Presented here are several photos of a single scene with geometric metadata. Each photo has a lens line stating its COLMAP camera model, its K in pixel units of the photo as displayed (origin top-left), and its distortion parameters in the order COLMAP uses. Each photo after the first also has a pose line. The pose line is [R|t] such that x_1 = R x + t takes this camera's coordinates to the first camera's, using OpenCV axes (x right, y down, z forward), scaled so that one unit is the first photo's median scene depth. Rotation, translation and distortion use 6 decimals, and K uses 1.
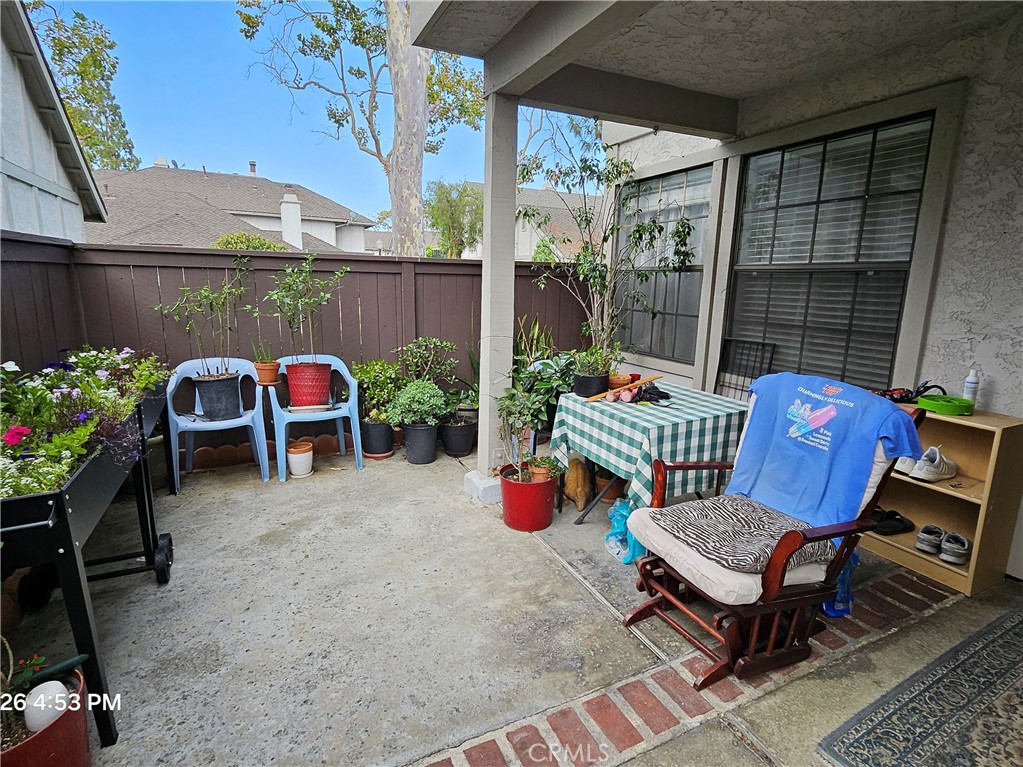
lens RADIAL K [[550.2, 0, 511.5], [0, 550.2, 383.5], [0, 0, 1]] dist [0.005200, 0.000026]
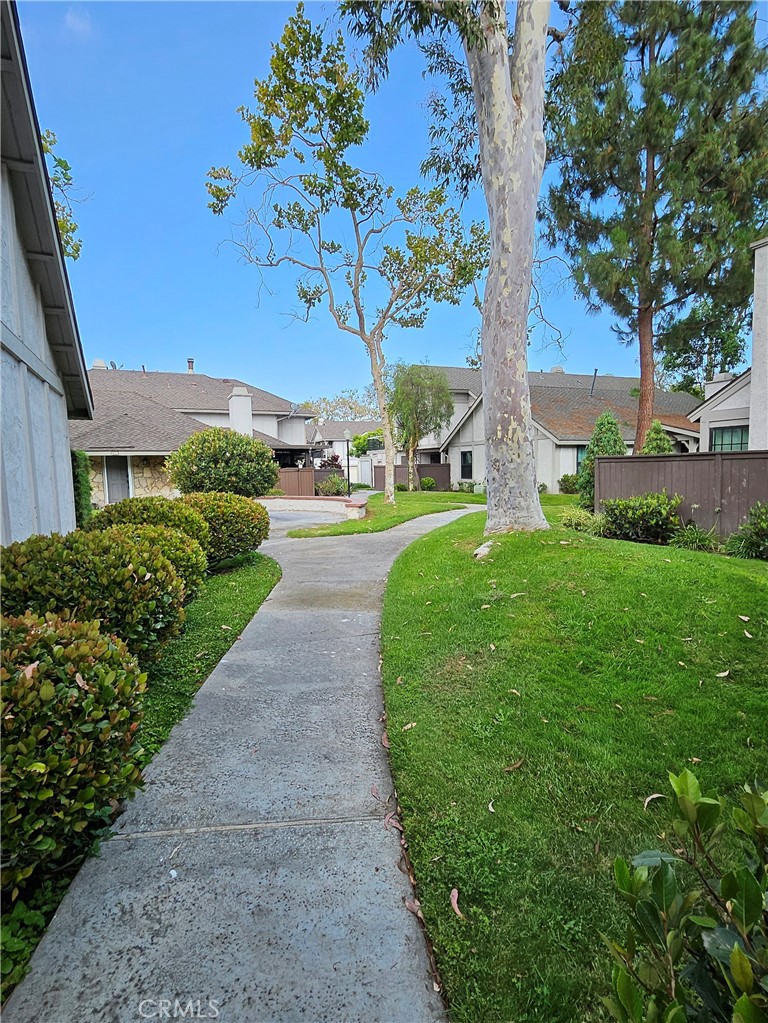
lens RADIAL K [[550.2, 0, 377.4], [0, 550.2, 514.6], [0, 0, 1]] dist [0.005200, 0.000026]
pose [[0.997154, -0.043618, -0.061493, -0.189037], [0.037309, 0.994262, -0.100258, -0.046484], [0.065513, 0.097678, 0.993059, 0.184155]]
